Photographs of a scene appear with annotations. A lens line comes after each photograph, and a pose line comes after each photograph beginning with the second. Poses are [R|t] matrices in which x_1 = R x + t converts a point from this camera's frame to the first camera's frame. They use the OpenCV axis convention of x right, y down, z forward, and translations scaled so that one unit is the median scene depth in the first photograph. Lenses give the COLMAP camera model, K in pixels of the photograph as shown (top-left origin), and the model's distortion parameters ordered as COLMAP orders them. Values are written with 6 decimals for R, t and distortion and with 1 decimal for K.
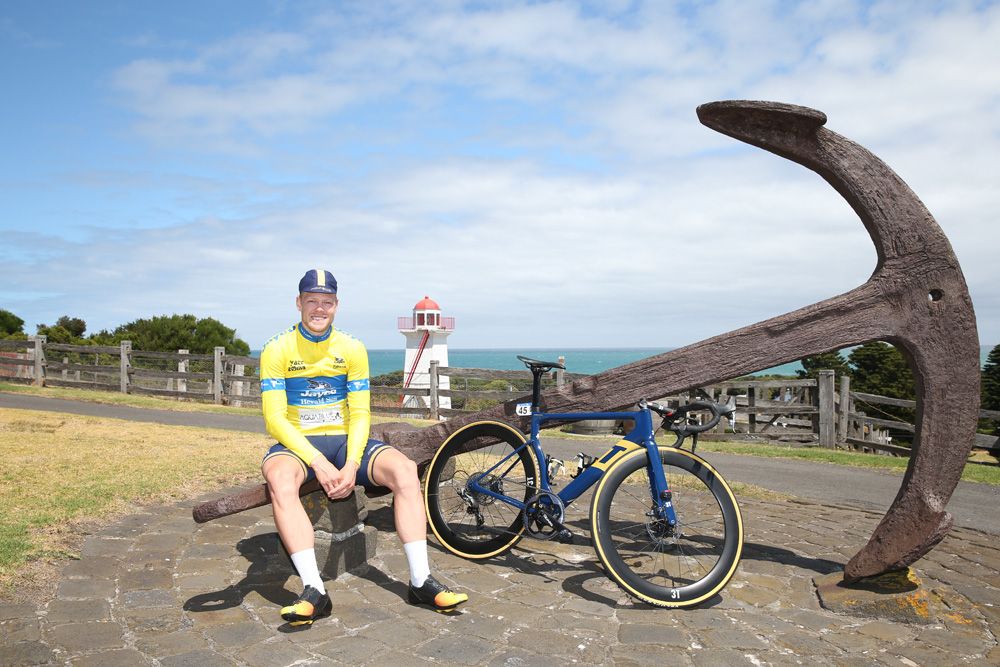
lens RADIAL K [[826.4, 0, 495.3], [0, 826.4, 331.3], [0, 0, 1]] dist [-0.067359, 0.071350]
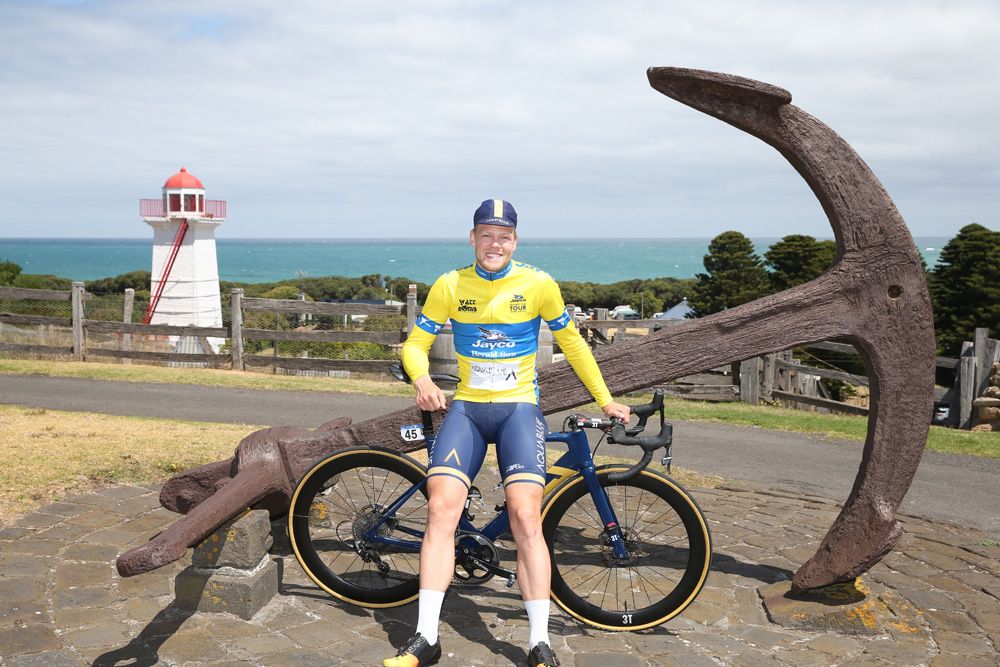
lens RADIAL K [[1192.6, 0, 501.0], [0, 1192.6, 331.1], [0, 0, 1]] dist [0.032540, 0.000000]
pose [[0.981208, -0.011160, 0.192631, -0.162256], [-0.009146, 0.994514, 0.104204, -0.132704], [-0.192738, -0.104007, 0.975723, -0.249332]]
